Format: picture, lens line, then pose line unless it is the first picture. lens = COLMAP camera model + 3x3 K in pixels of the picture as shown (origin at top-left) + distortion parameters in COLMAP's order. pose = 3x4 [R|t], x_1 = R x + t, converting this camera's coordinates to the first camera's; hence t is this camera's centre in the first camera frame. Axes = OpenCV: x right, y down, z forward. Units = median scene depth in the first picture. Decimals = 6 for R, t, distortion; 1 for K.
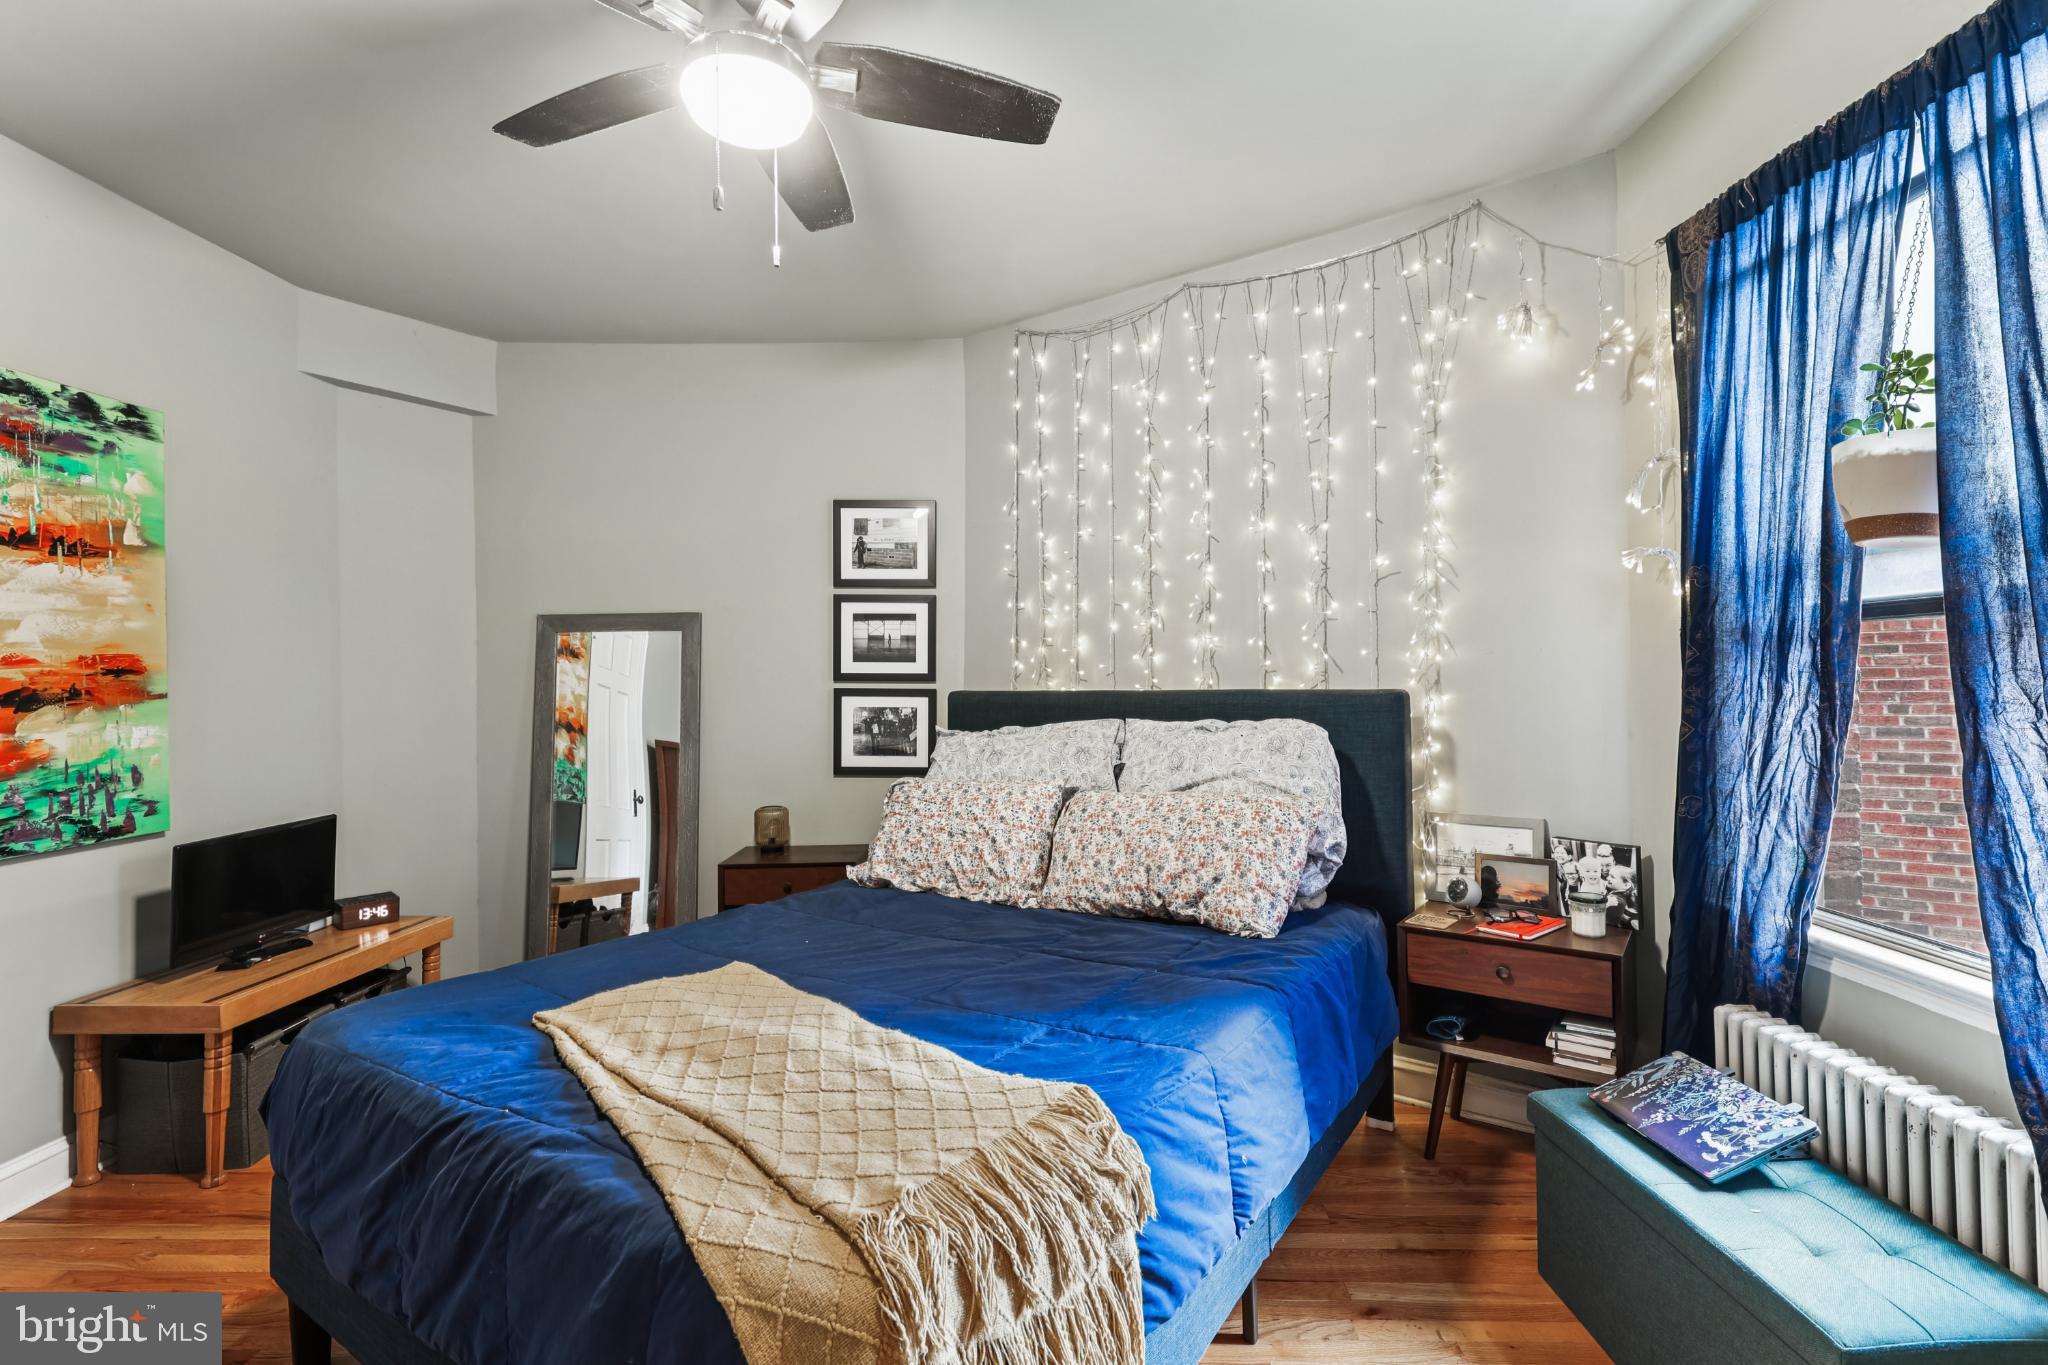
lens RADIAL K [[940.2, 0, 1030.3], [0, 940.2, 670.1], [0, 0, 1]] dist [0.005340, -0.001073]
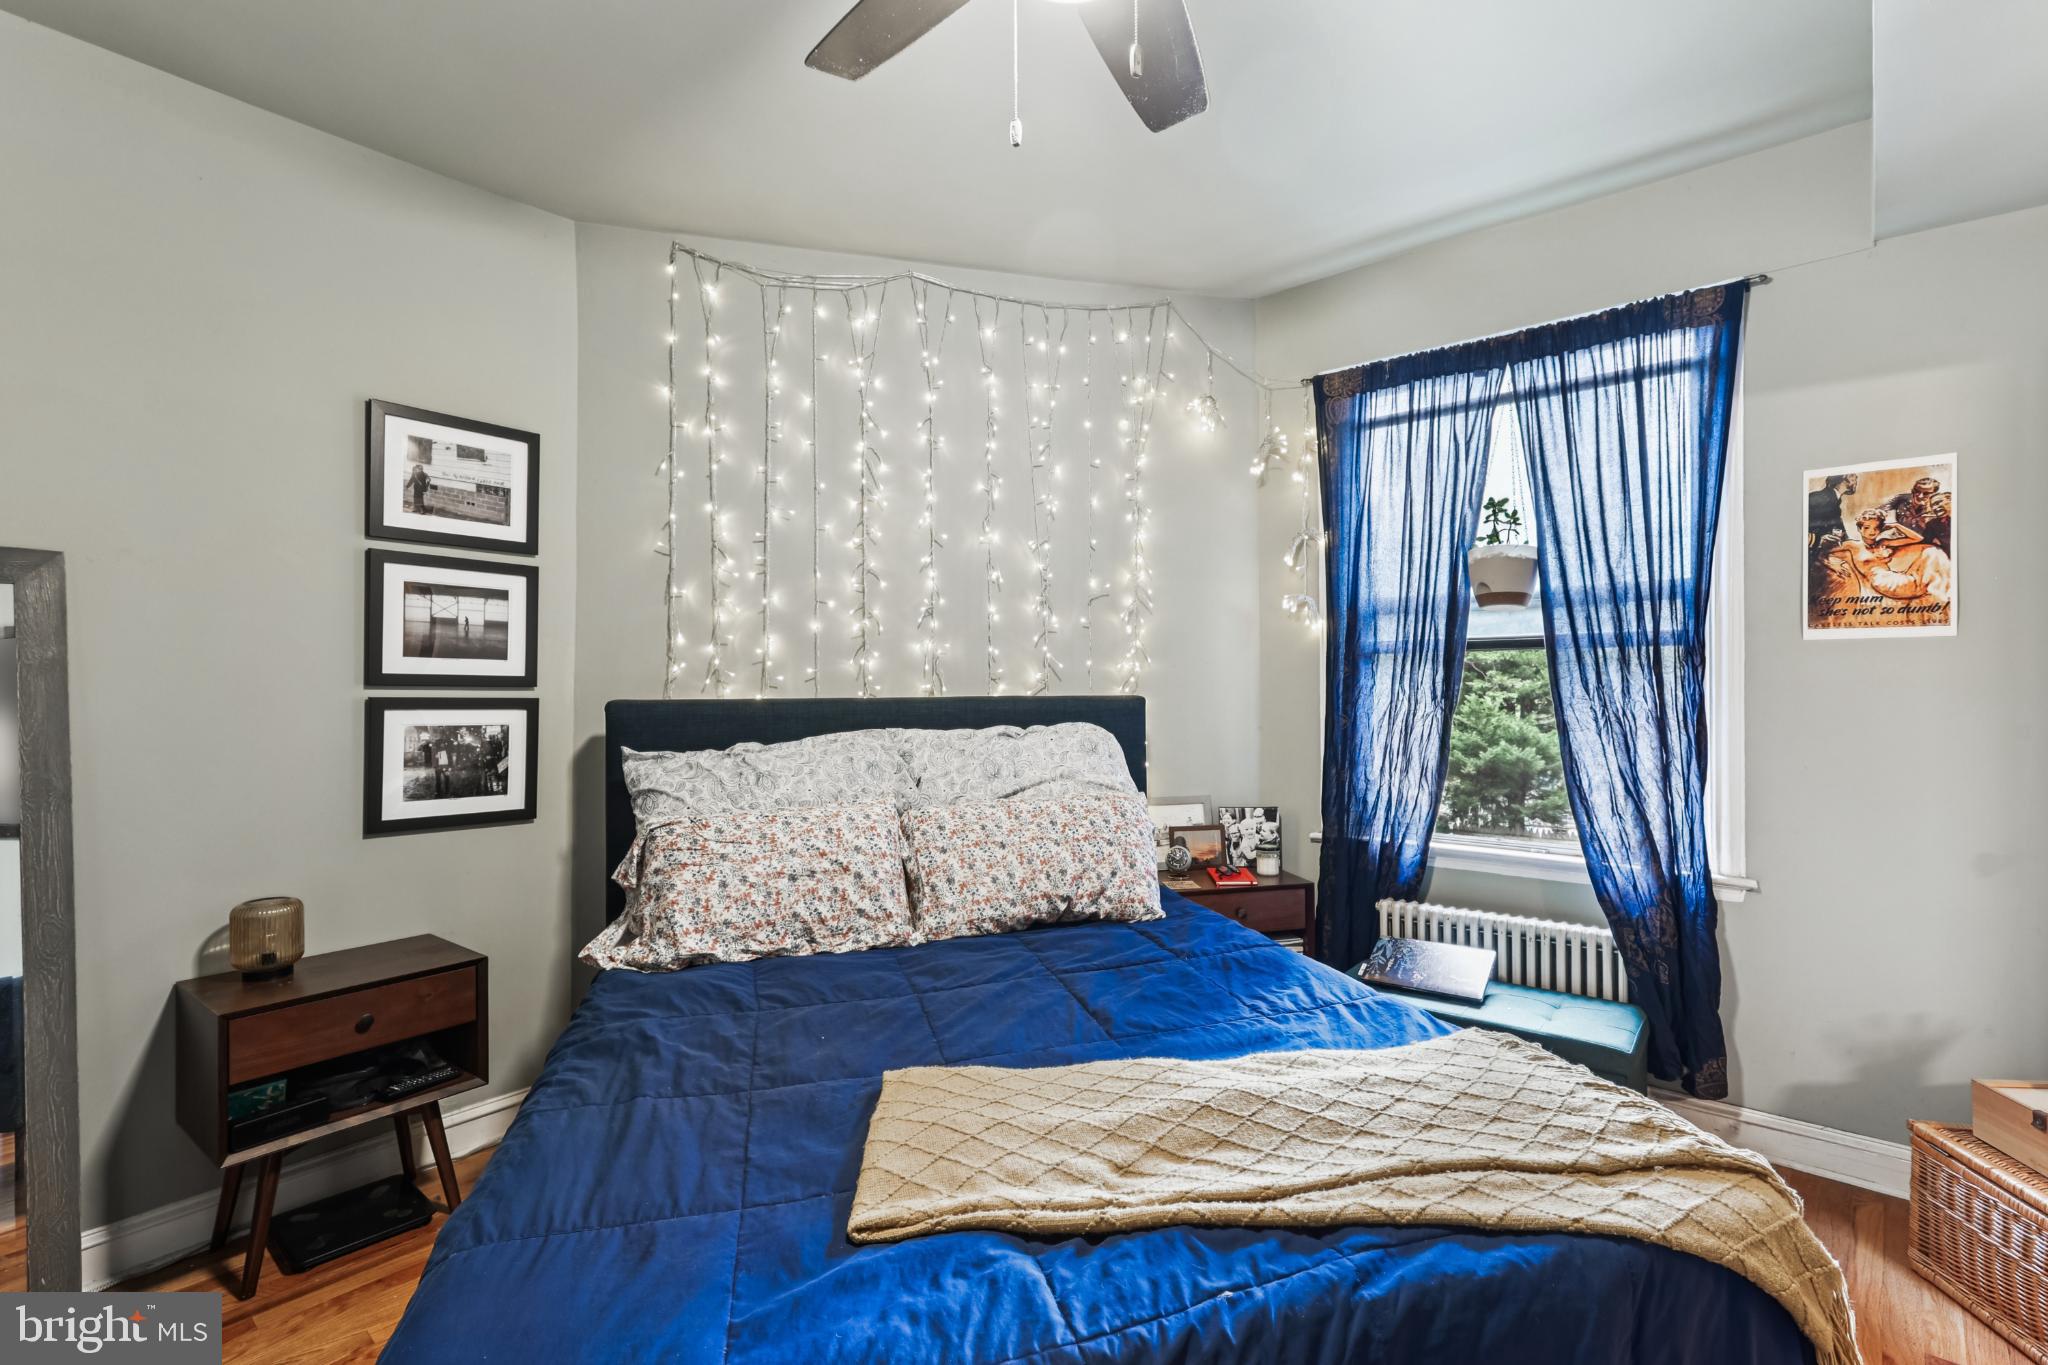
lens RADIAL K [[955.9, 0, 1043.5], [0, 955.9, 690.4], [0, 0, 1]] dist [0.007843, -0.002967]
pose [[0.620951, 0.005972, 0.783826, -0.582117], [-0.008110, 0.999966, -0.001193, 0.015872], [-0.783807, -0.005616, 0.620979, 0.332188]]
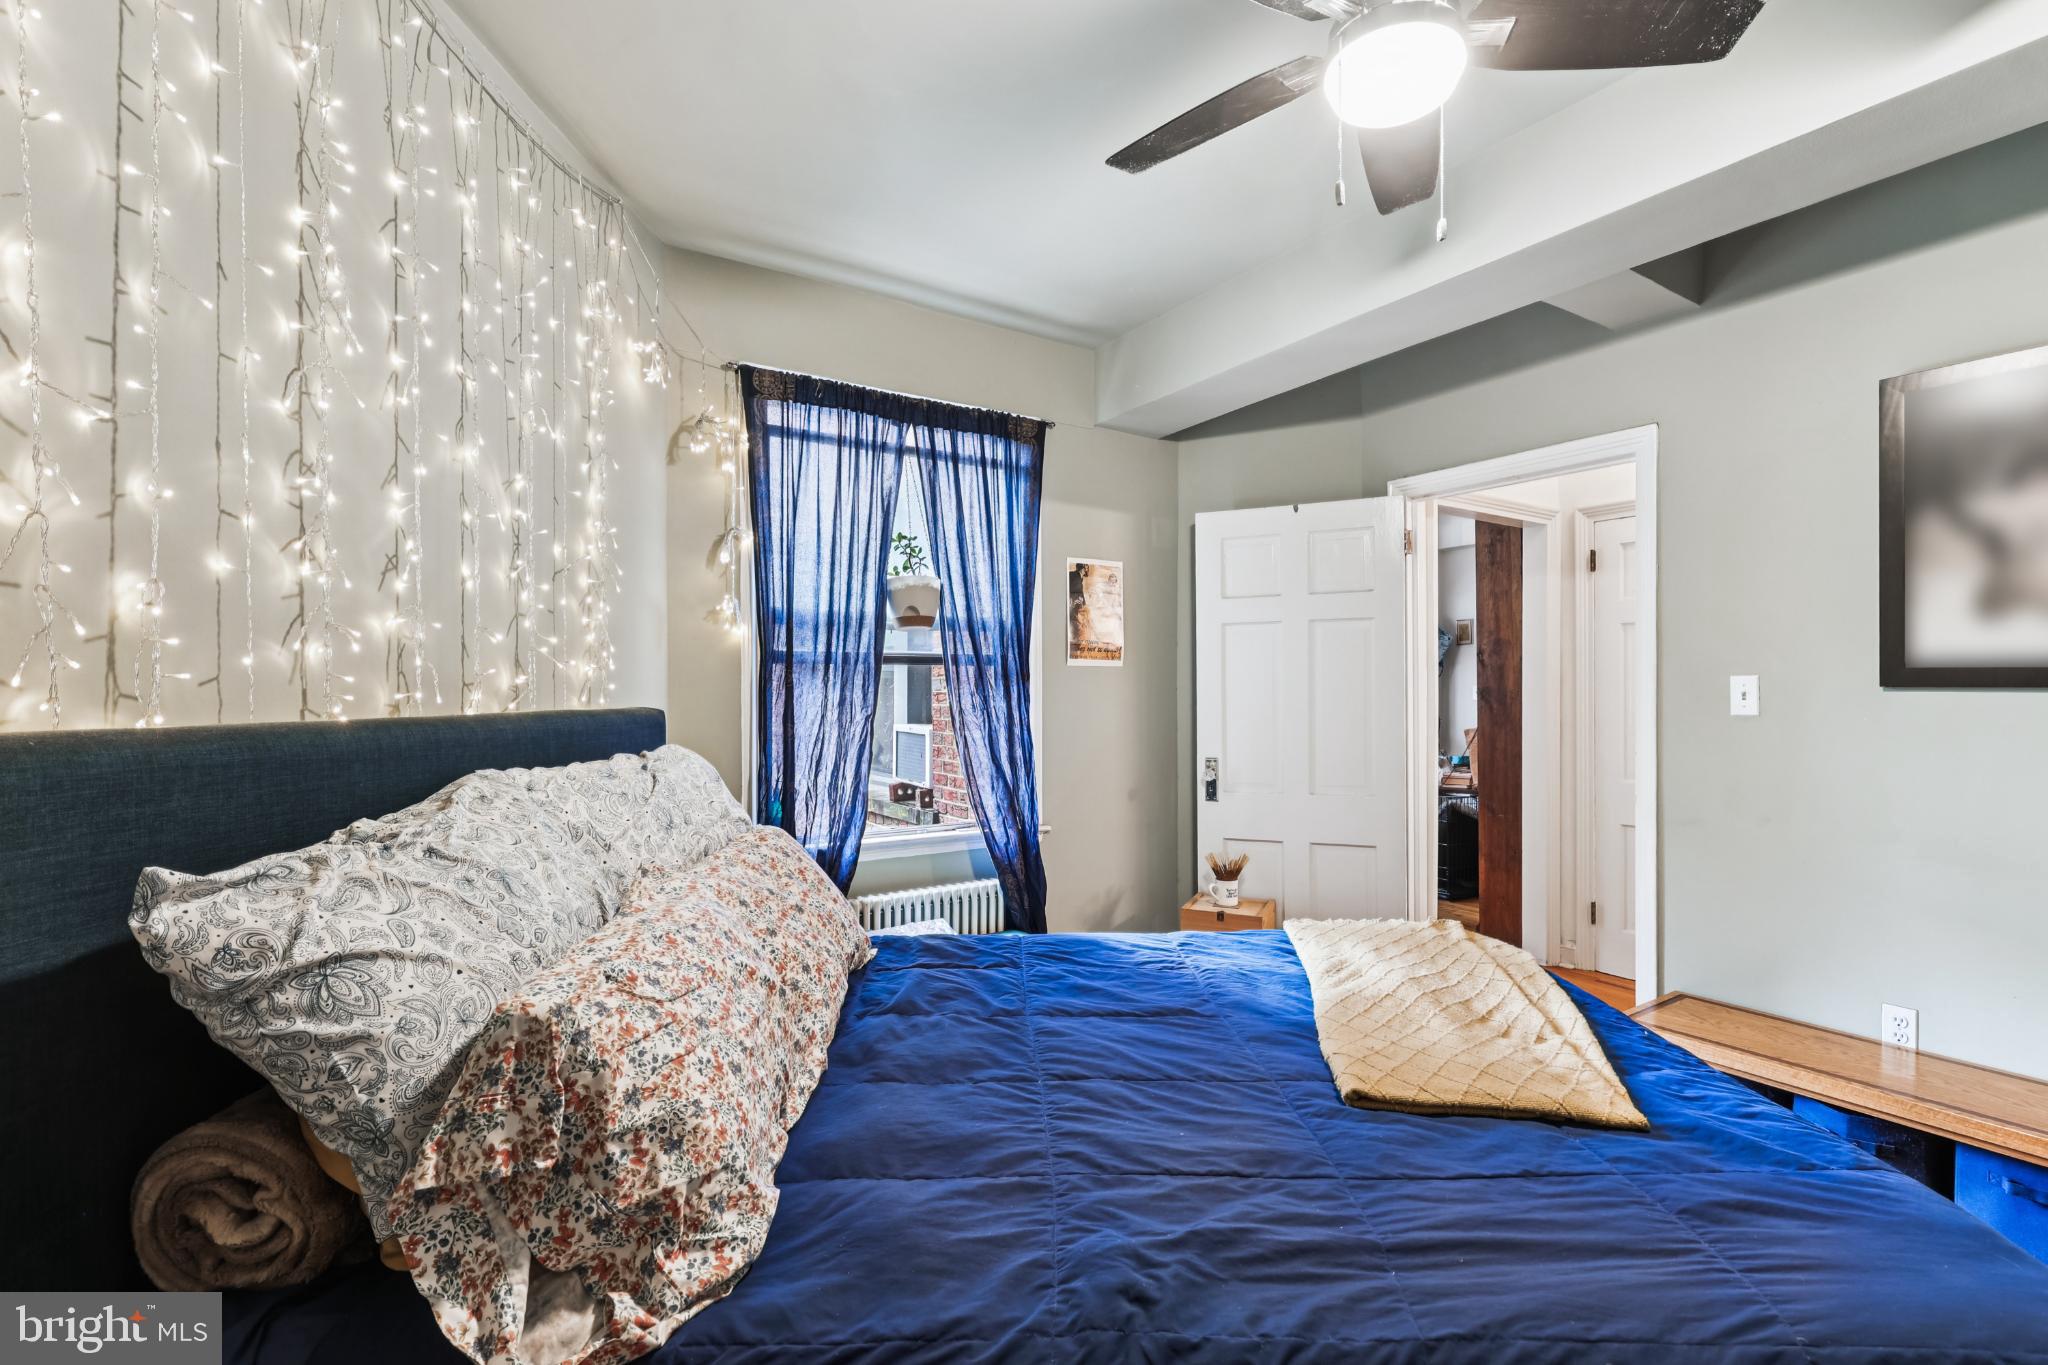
lens RADIAL K [[955.9, 0, 1061.3], [0, 955.9, 687.8], [0, 0, 1]] dist [0.007843, -0.002967]
pose [[-0.587856, 0.017257, 0.808781, -0.553190], [0.004548, 0.999827, -0.018027, 0.019023], [-0.808953, -0.006919, -0.587833, 1.149068]]
